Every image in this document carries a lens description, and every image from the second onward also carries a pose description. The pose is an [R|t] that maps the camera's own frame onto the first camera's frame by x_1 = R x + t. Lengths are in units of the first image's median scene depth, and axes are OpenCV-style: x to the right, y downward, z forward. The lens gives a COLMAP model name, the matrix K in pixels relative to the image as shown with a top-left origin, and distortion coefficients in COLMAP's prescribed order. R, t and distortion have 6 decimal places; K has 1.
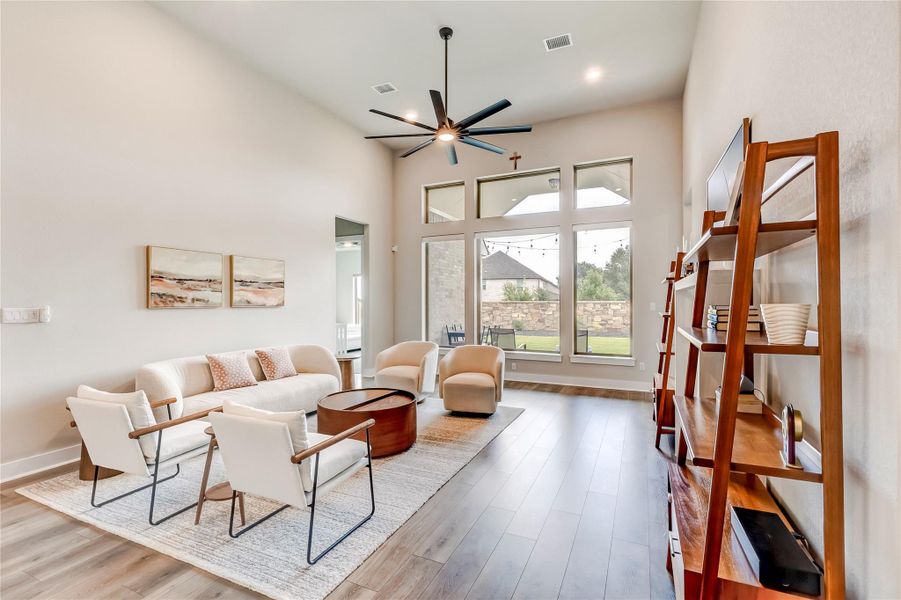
lens RADIAL K [[408.1, 0, 451.3], [0, 408.1, 304.4], [0, 0, 1]] dist [0.000220, -0.000286]
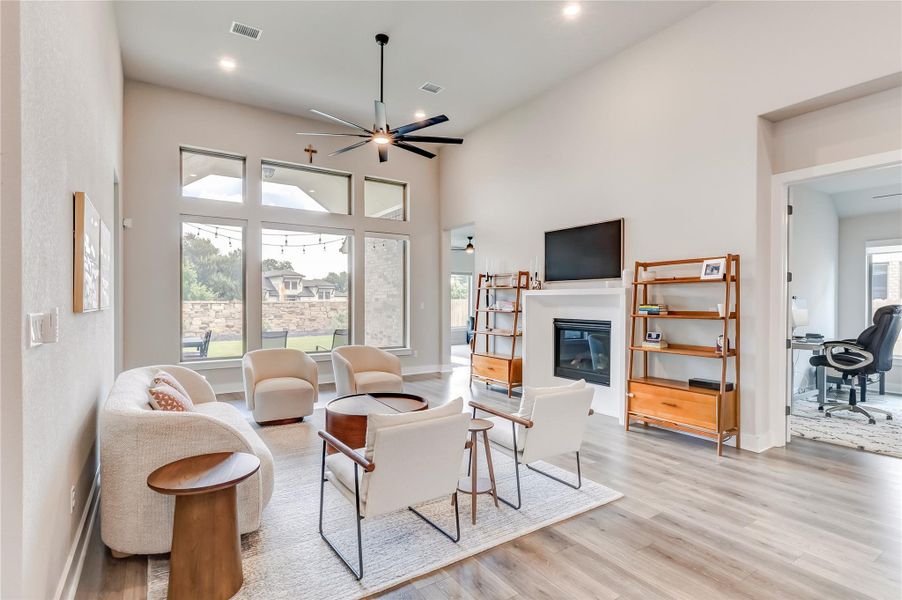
lens RADIAL K [[445.5, 0, 451.0], [0, 445.5, 302.9], [0, 0, 1]] dist [-0.000754, -0.000177]
pose [[0.529701, 0.001657, 0.848183, -0.723292], [0.002626, 0.999990, -0.003594, 0.003628], [-0.848180, 0.004131, 0.529692, 0.217578]]
